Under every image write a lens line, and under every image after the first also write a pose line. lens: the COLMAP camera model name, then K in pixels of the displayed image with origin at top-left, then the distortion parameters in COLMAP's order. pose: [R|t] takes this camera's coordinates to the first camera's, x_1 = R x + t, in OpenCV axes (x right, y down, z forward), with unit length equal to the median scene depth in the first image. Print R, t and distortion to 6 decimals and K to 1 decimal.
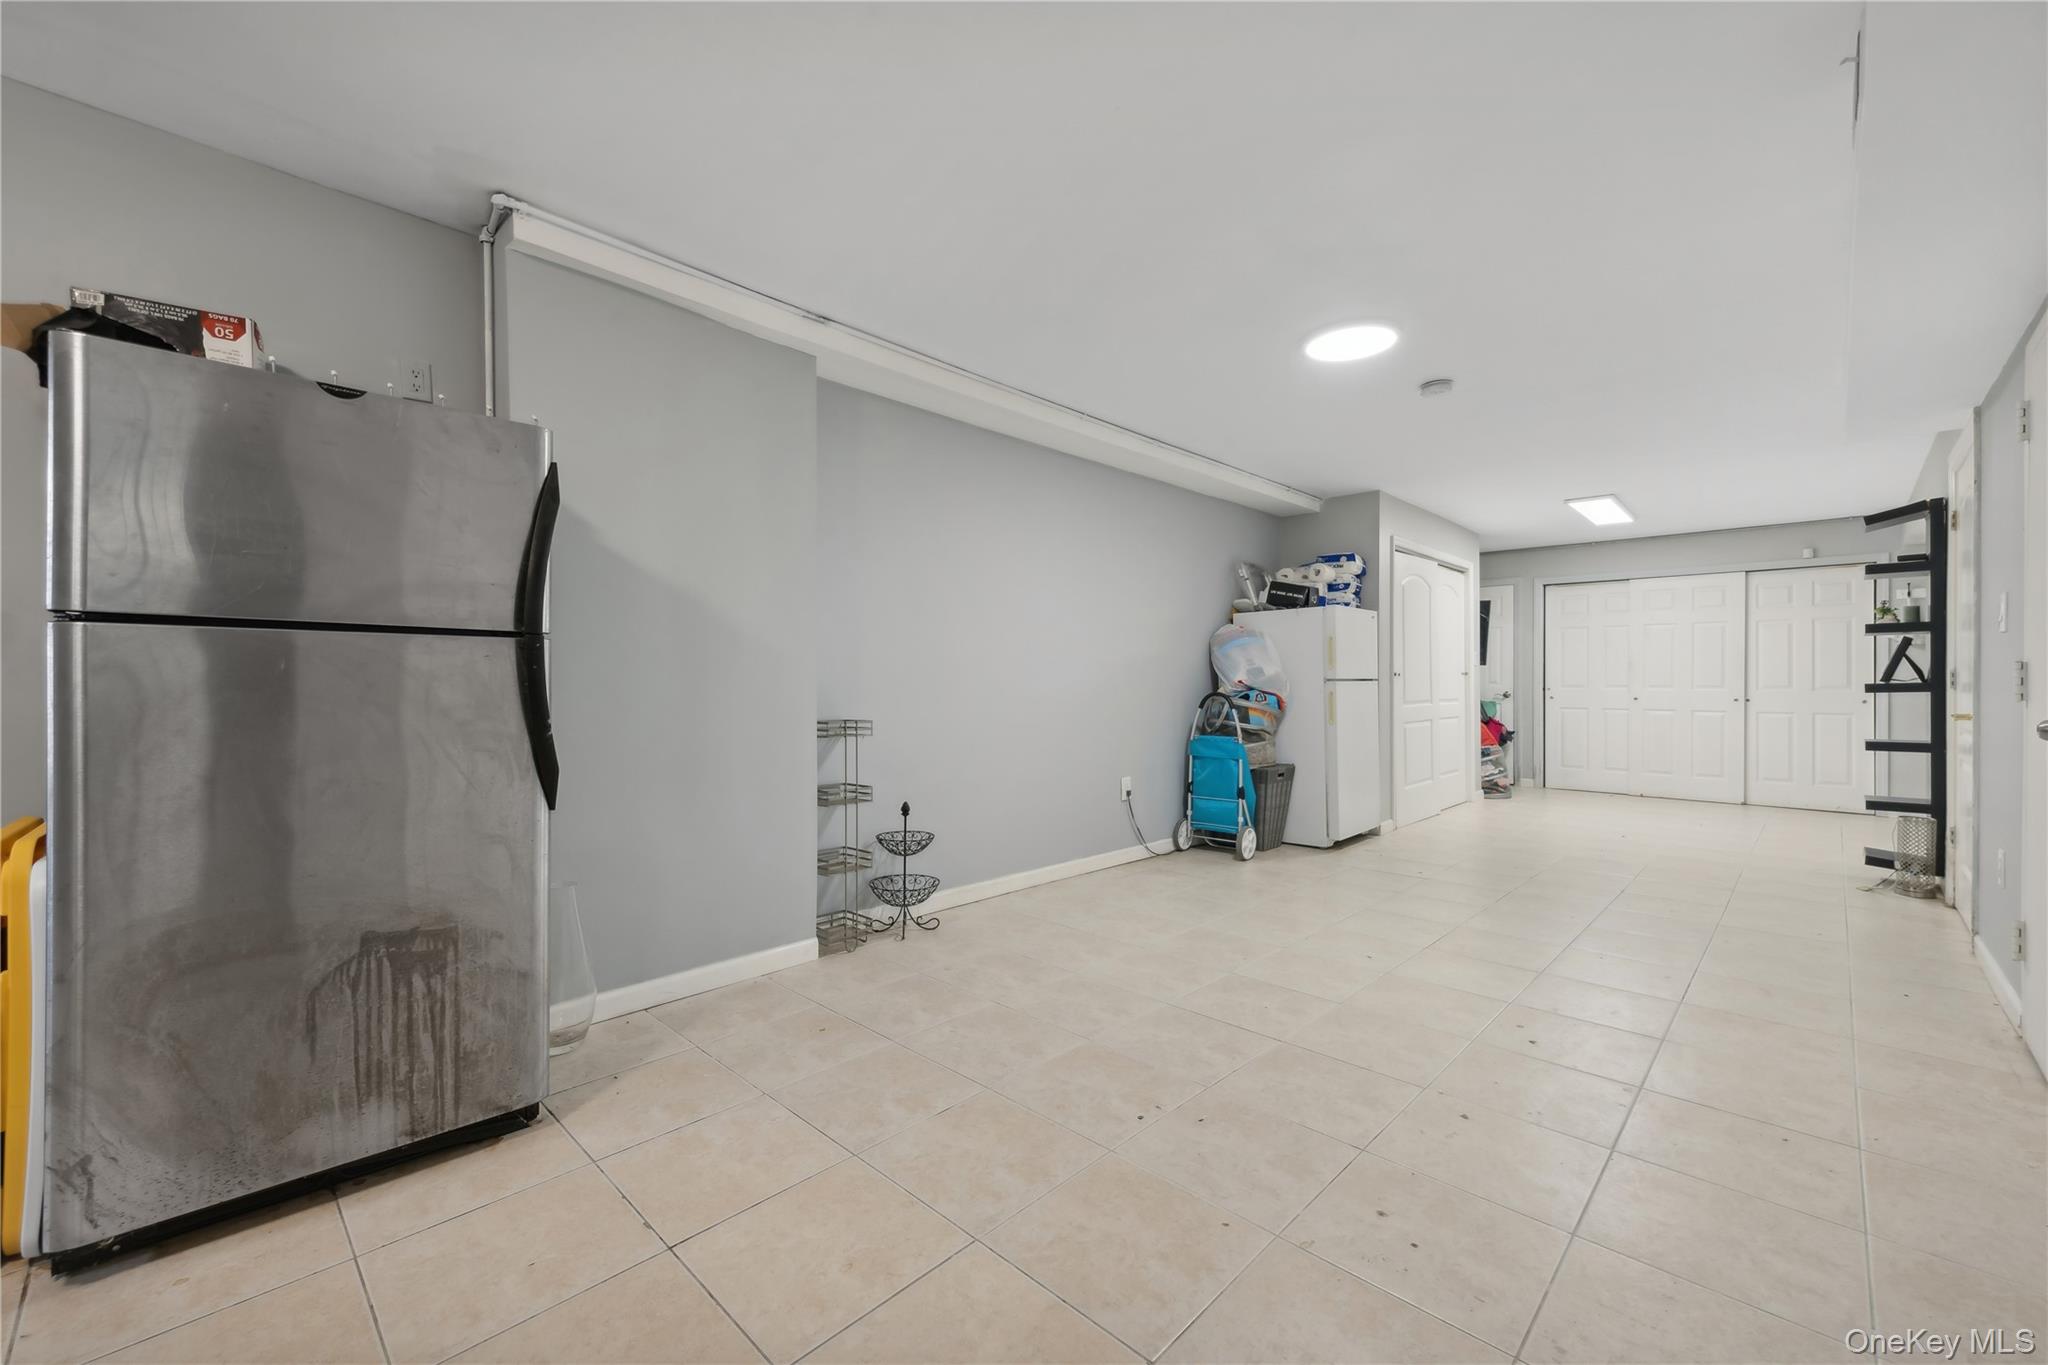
lens RADIAL K [[818.4, 0, 1045.6], [0, 818.4, 707.2], [0, 0, 1]] dist [0.023459, -0.006389]
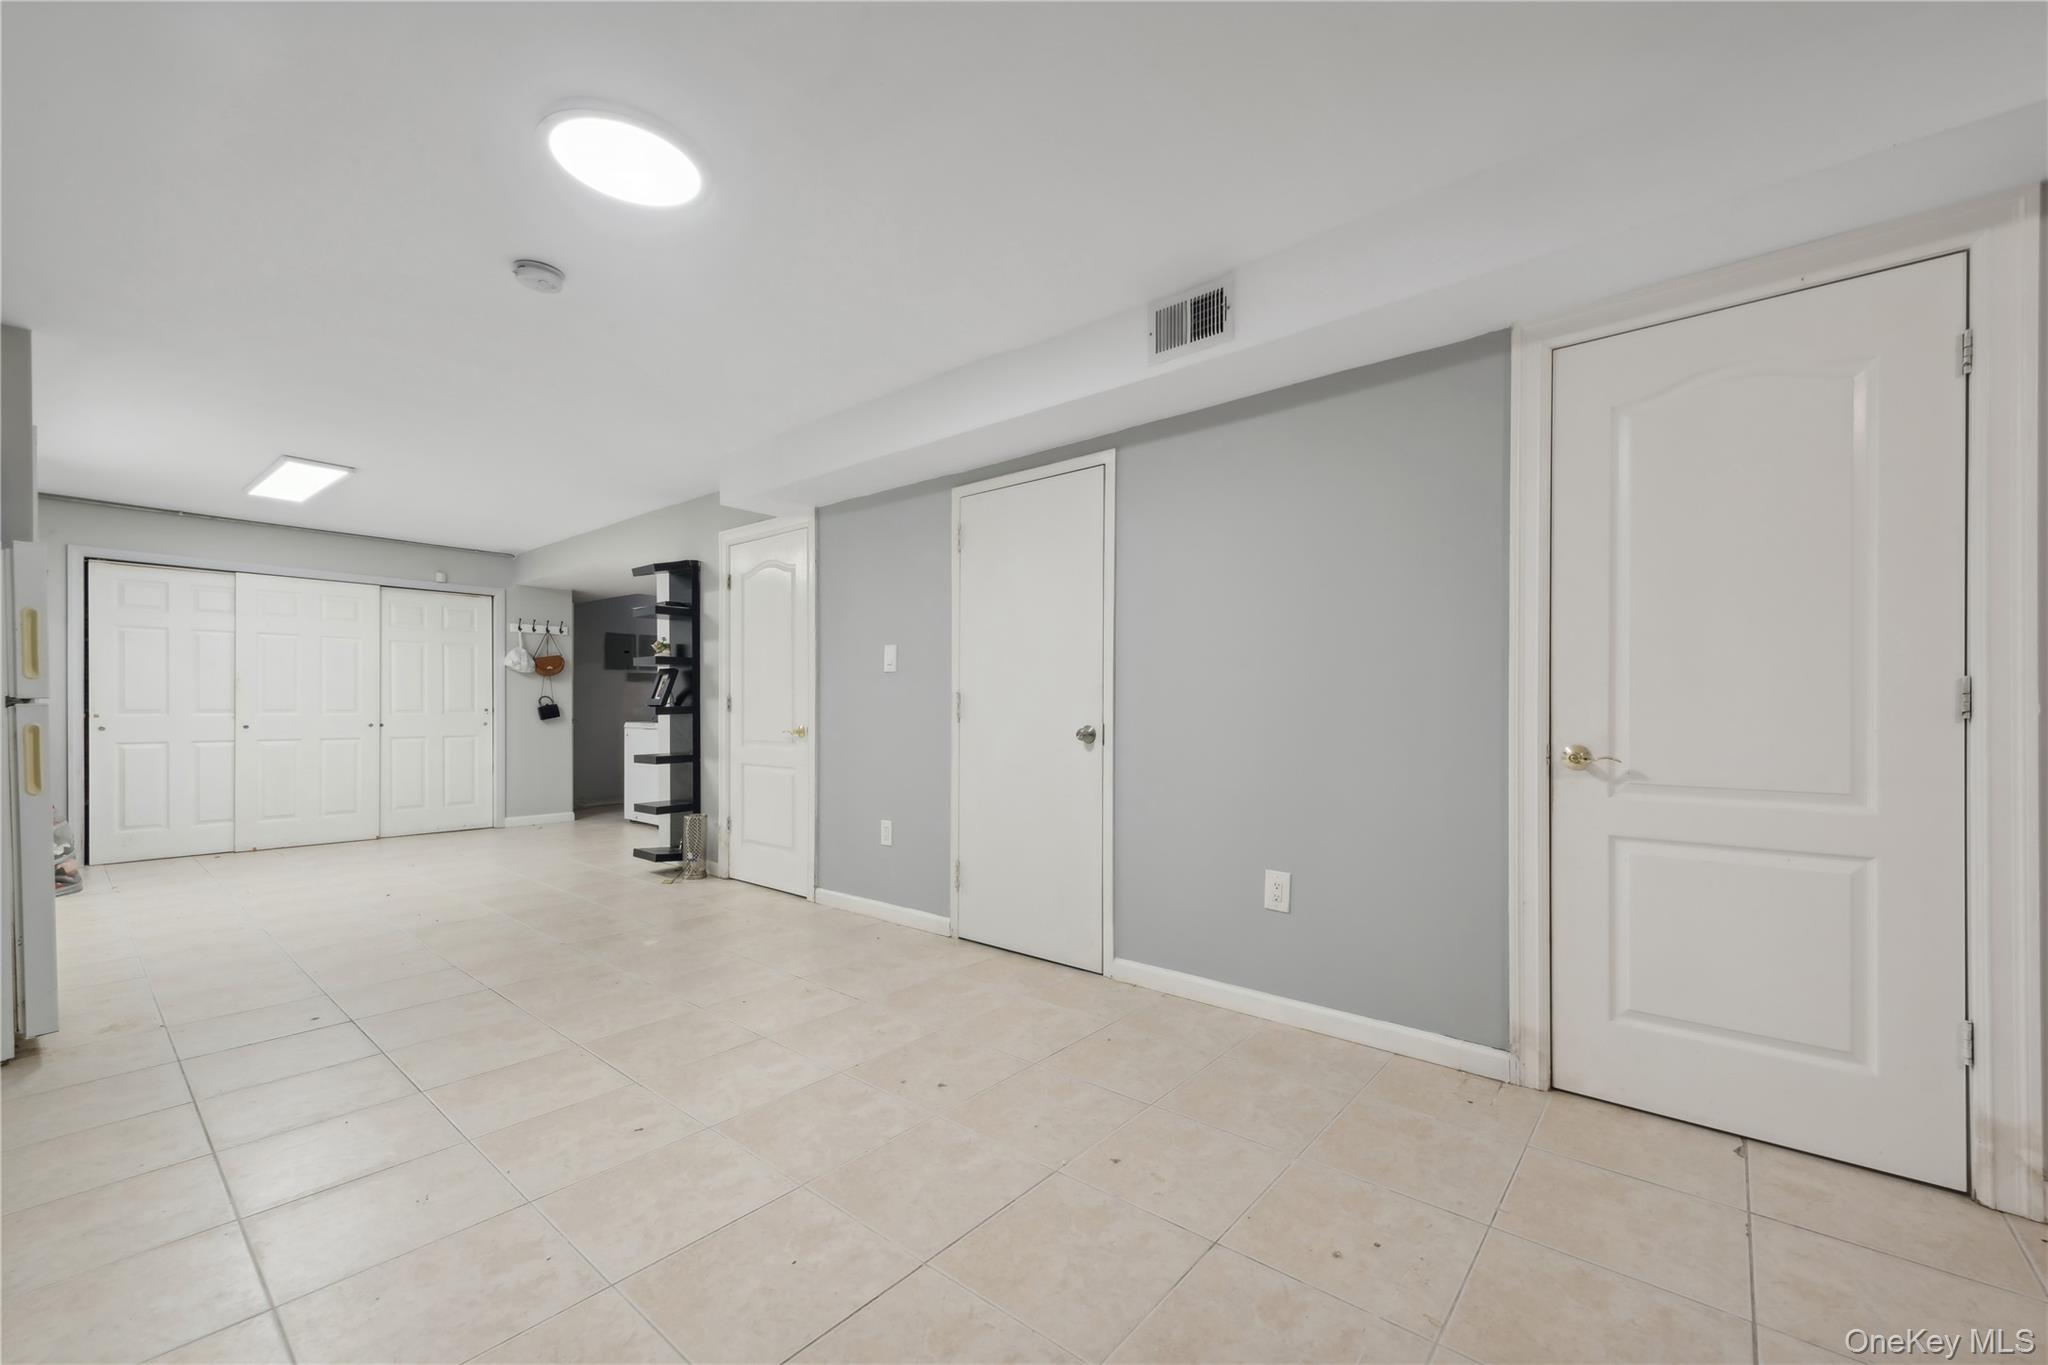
lens RADIAL K [[818.4, 0, 1045.6], [0, 818.4, 707.2], [0, 0, 1]] dist [0.023459, -0.006389]
pose [[-0.064554, 0.000570, 0.997914, -0.130970], [0.027617, 0.999618, 0.001216, -0.009351], [-0.997532, 0.027638, -0.064545, 0.337198]]
